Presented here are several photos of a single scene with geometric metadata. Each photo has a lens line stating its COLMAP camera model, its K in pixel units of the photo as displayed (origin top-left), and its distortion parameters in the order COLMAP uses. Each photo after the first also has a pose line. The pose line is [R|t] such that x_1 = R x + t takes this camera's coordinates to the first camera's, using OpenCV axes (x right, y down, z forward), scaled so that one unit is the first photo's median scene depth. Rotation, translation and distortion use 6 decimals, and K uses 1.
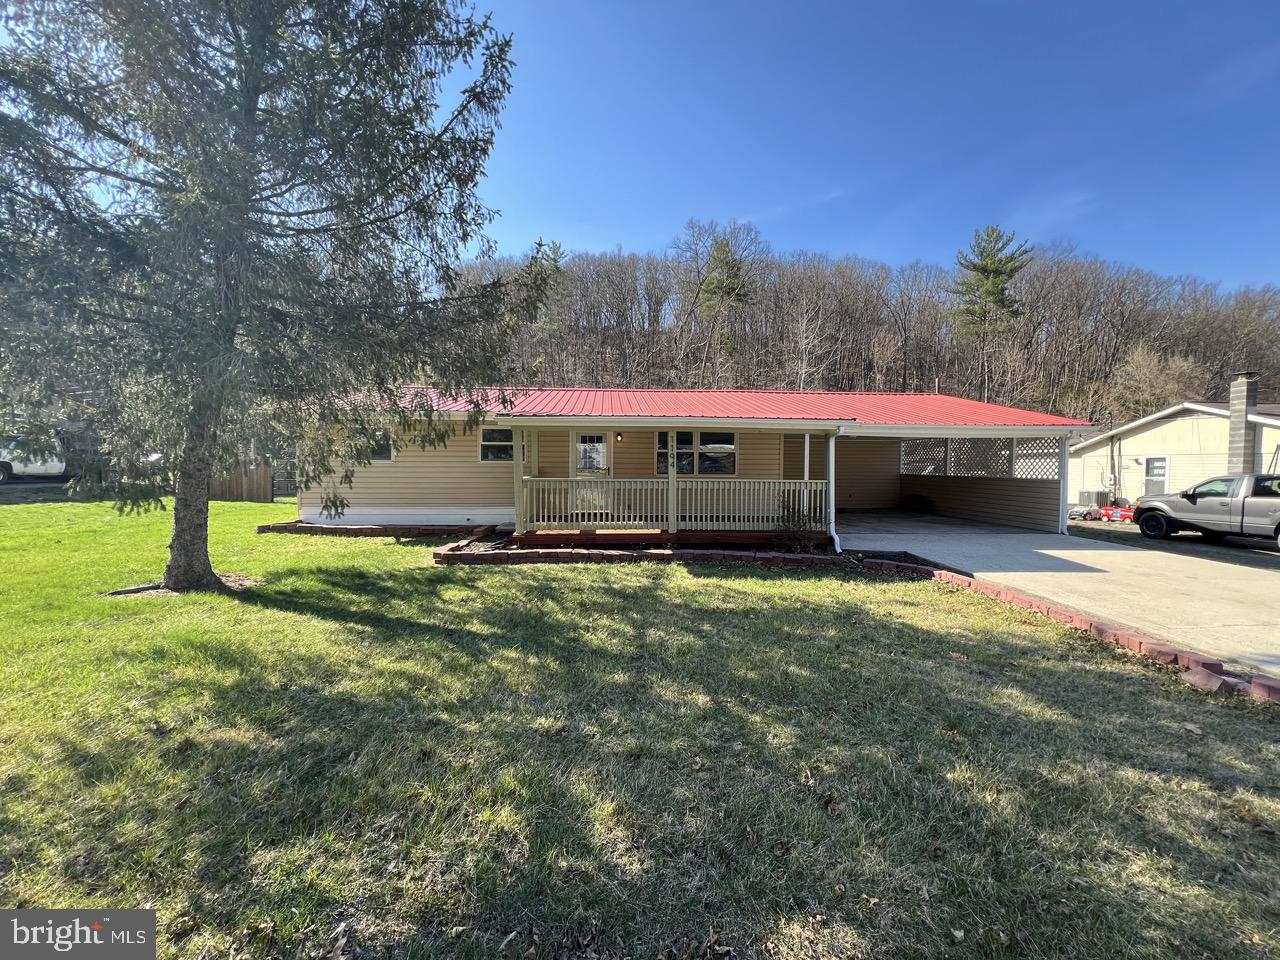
lens RADIAL K [[512.5, 0, 640.0], [0, 512.5, 480.0], [0, 0, 1]] dist [-0.000877, -0.000004]
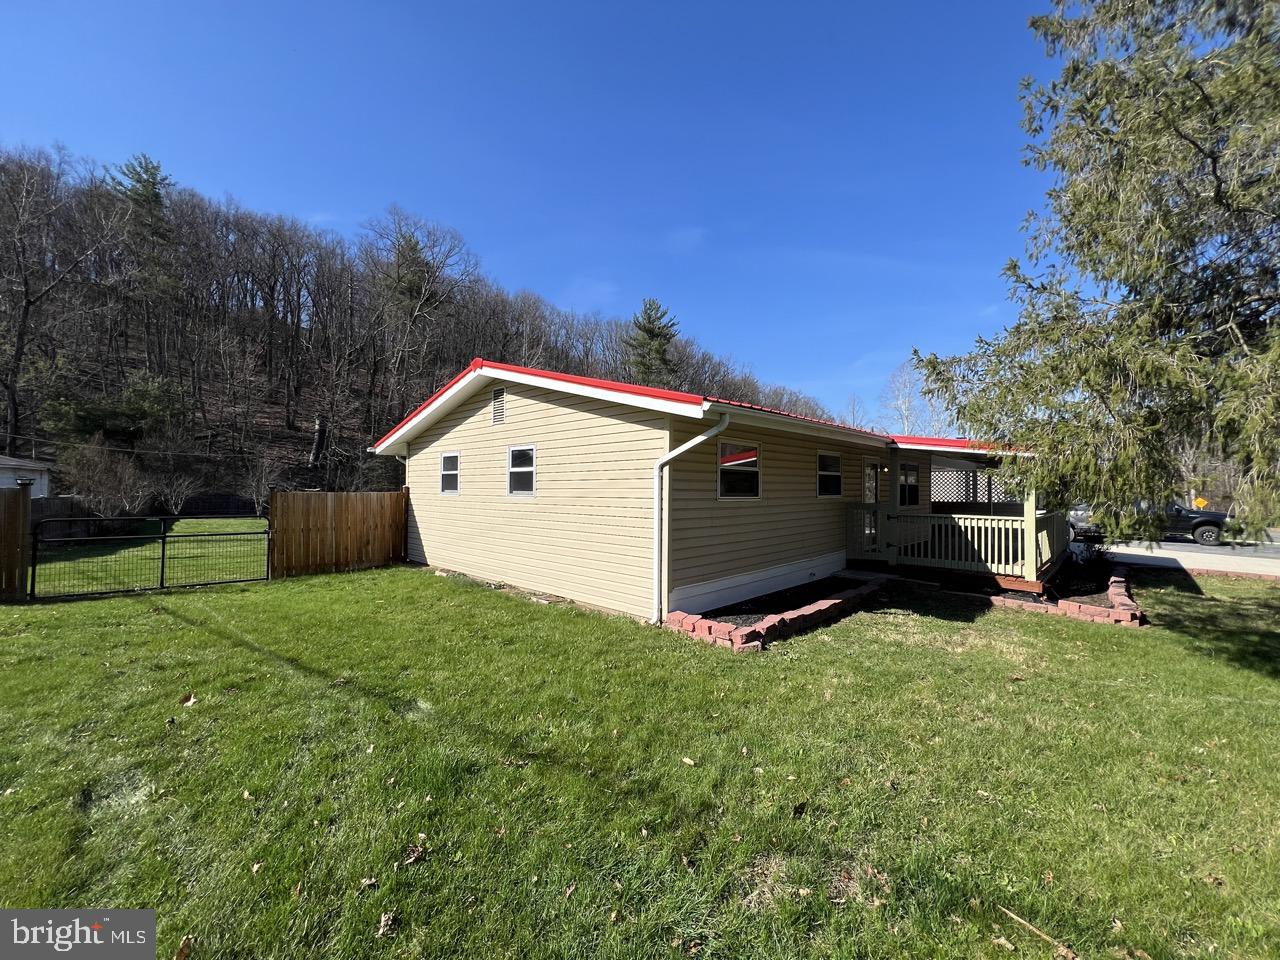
lens RADIAL K [[520.9, 0, 640.0], [0, 520.9, 480.0], [0, 0, 1]] dist [-0.000044, 0.000014]
pose [[0.738121, 0.005656, 0.674644, -0.197952], [0.024162, 0.999102, -0.034811, -0.007705], [-0.674235, 0.041996, 0.737322, 0.099845]]
